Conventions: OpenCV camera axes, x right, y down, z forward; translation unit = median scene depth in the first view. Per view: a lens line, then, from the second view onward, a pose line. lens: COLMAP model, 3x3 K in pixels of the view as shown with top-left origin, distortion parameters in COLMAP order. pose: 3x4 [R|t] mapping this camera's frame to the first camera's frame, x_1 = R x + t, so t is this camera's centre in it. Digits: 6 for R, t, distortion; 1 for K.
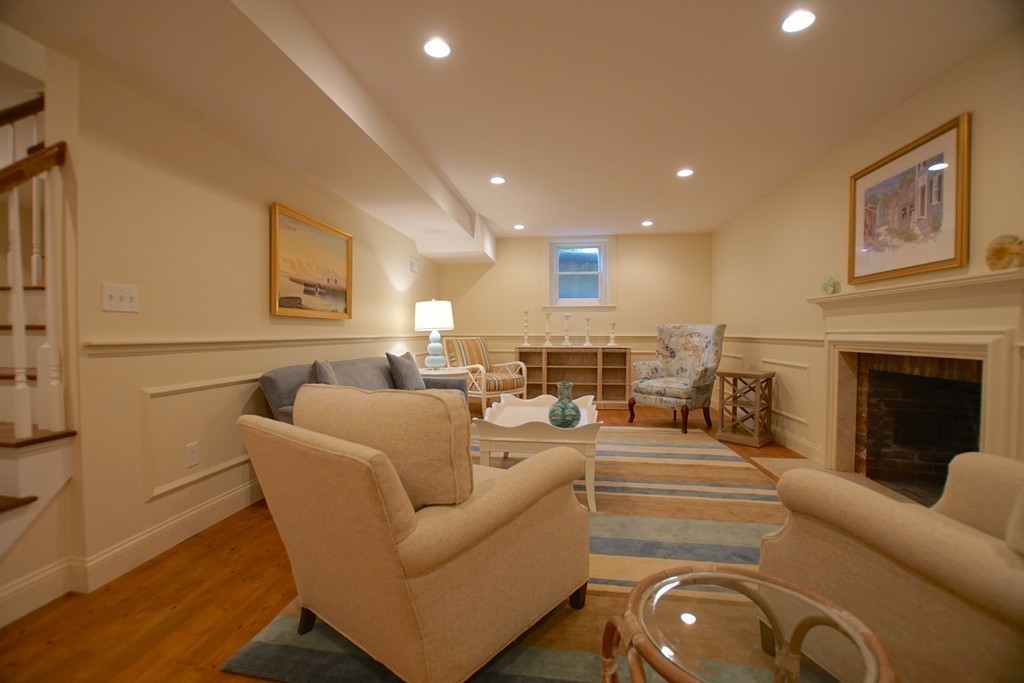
lens RADIAL K [[464.7, 0, 510.3], [0, 464.7, 341.7], [0, 0, 1]] dist [-0.018778, 0.000000]
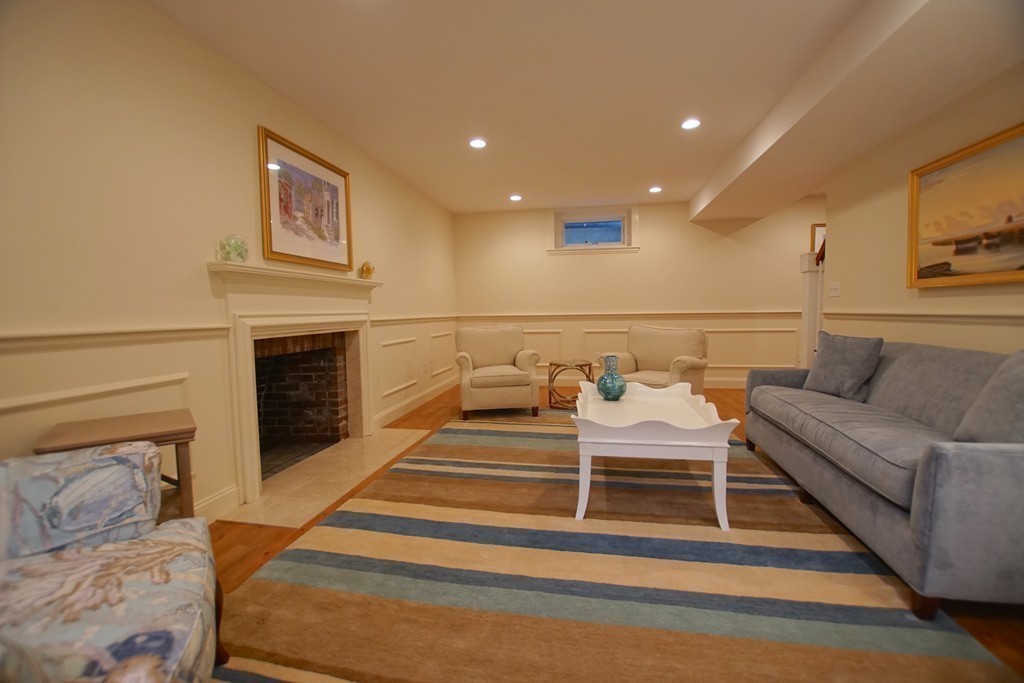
lens RADIAL K [[464.7, 0, 507.0], [0, 464.7, 344.2], [0, 0, 1]] dist [-0.018778, 0.000000]
pose [[-0.998075, 0.009906, 0.061226, 0.275222], [0.015433, 0.995779, 0.090476, -0.040355], [-0.060071, 0.091247, -0.994015, 1.982588]]
